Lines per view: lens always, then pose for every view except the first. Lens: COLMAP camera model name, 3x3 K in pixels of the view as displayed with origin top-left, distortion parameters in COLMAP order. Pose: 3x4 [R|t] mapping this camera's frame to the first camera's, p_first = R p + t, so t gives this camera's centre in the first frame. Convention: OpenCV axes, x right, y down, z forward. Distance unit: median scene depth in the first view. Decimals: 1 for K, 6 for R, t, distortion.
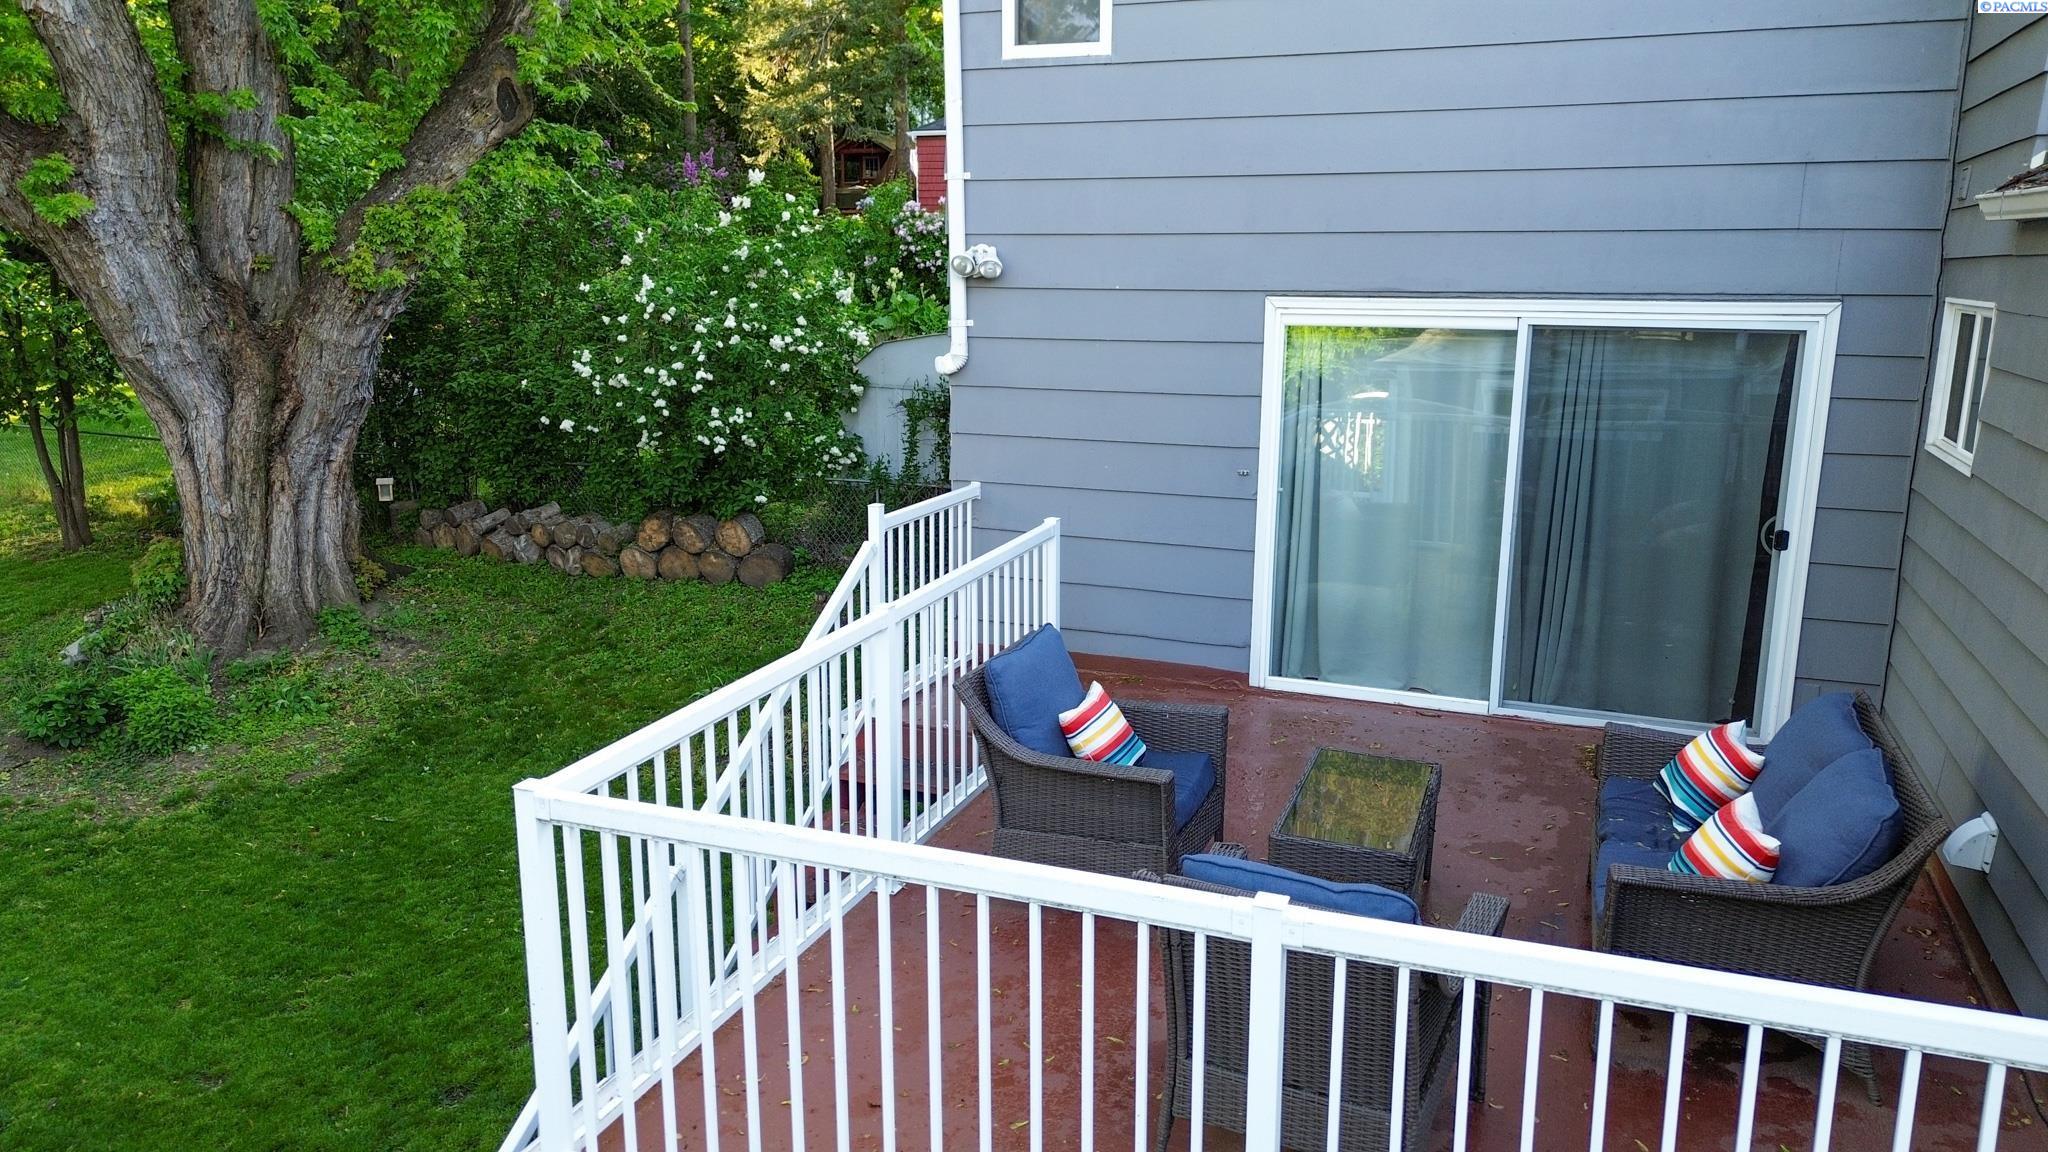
lens RADIAL K [[1463.4, 0, 1025.7], [0, 1463.4, 574.6], [0, 0, 1]] dist [0.050999, -0.001586]
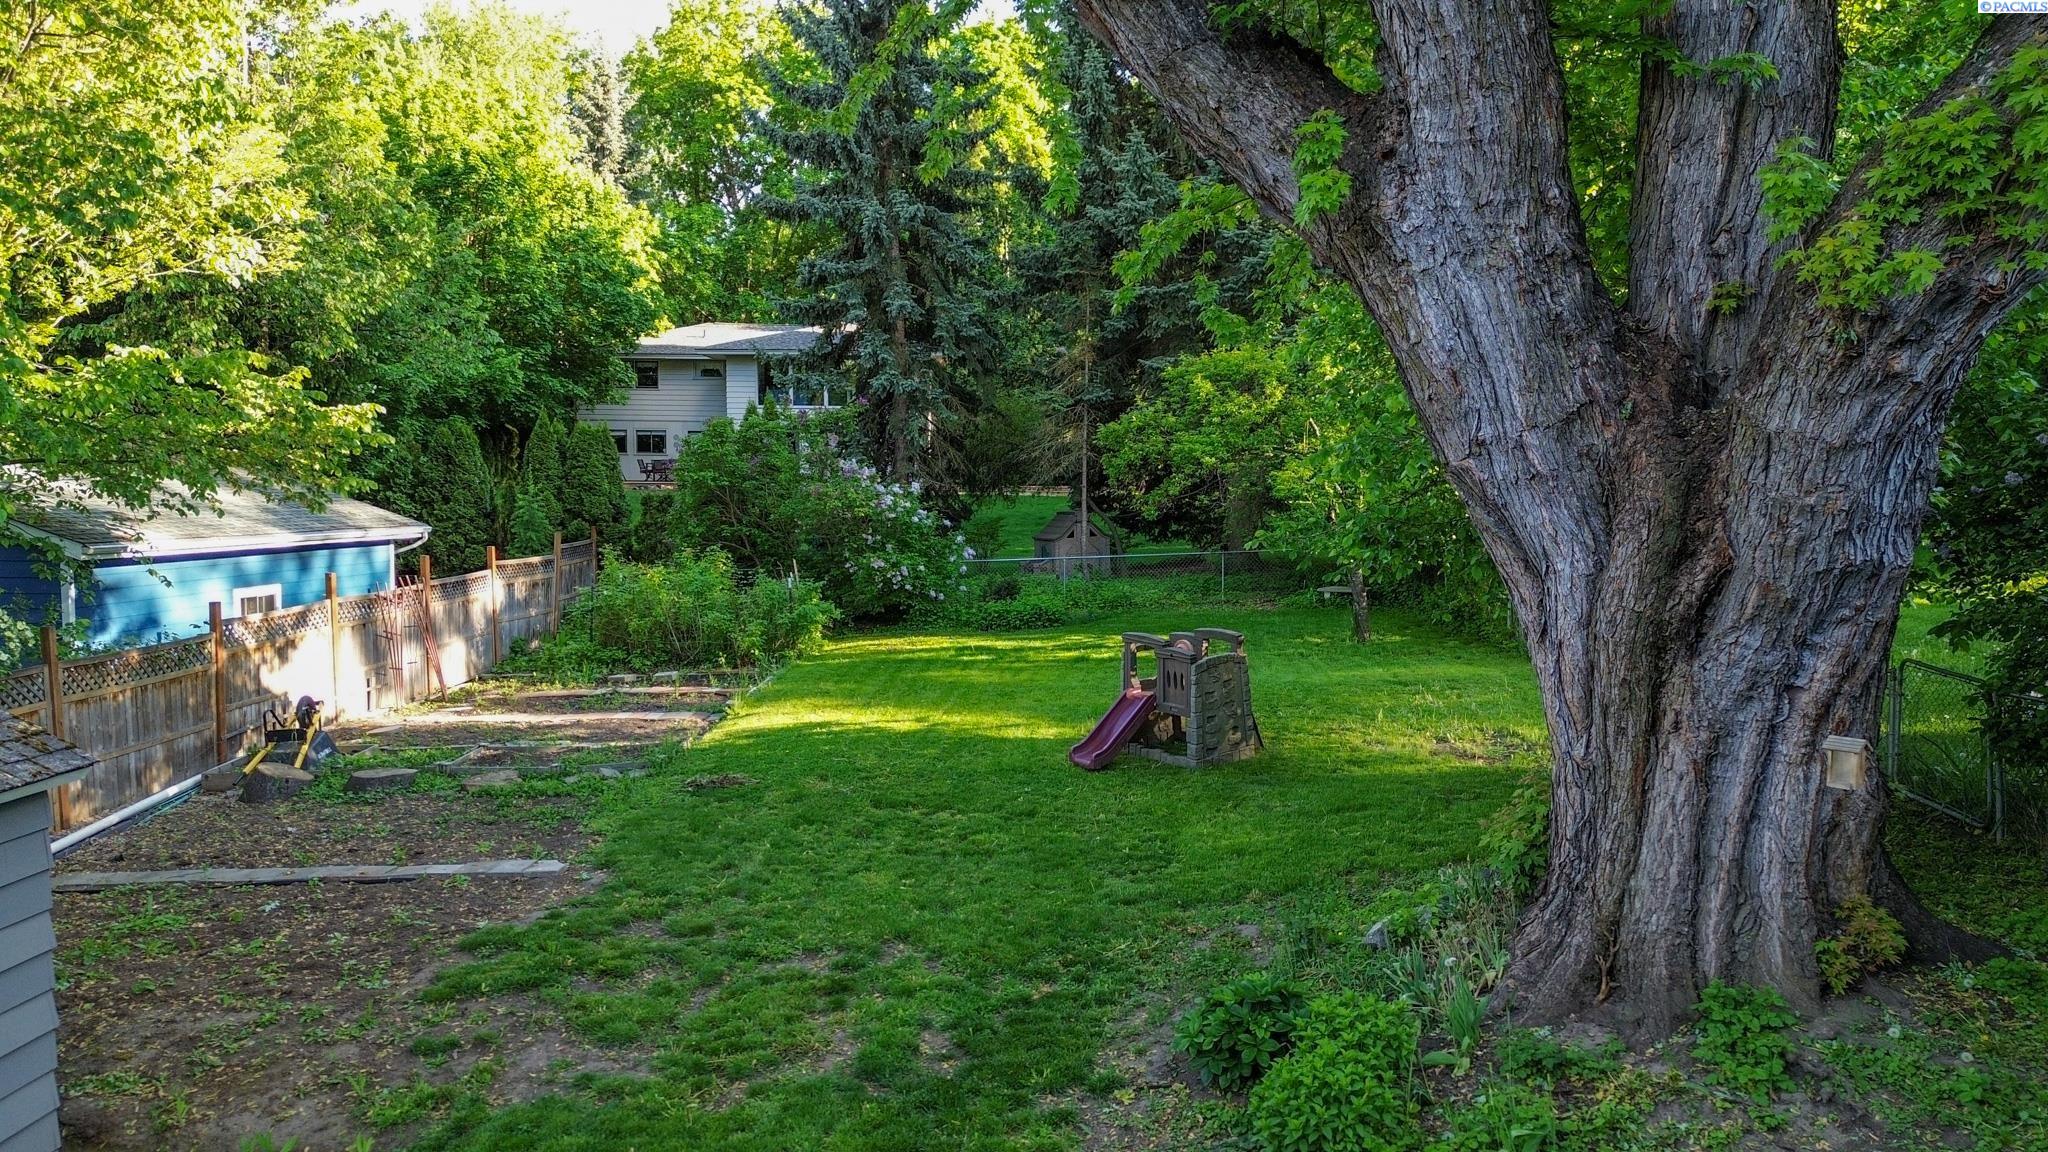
lens RADIAL K [[1463.4, 0, 1028.7], [0, 1463.4, 571.3], [0, 0, 1]] dist [0.050999, -0.001586]
pose [[0.352549, 0.052818, -0.934302, -0.110141], [-0.203880, 0.978757, -0.021601, -0.054861], [0.913314, 0.198101, 0.355829, 0.617057]]
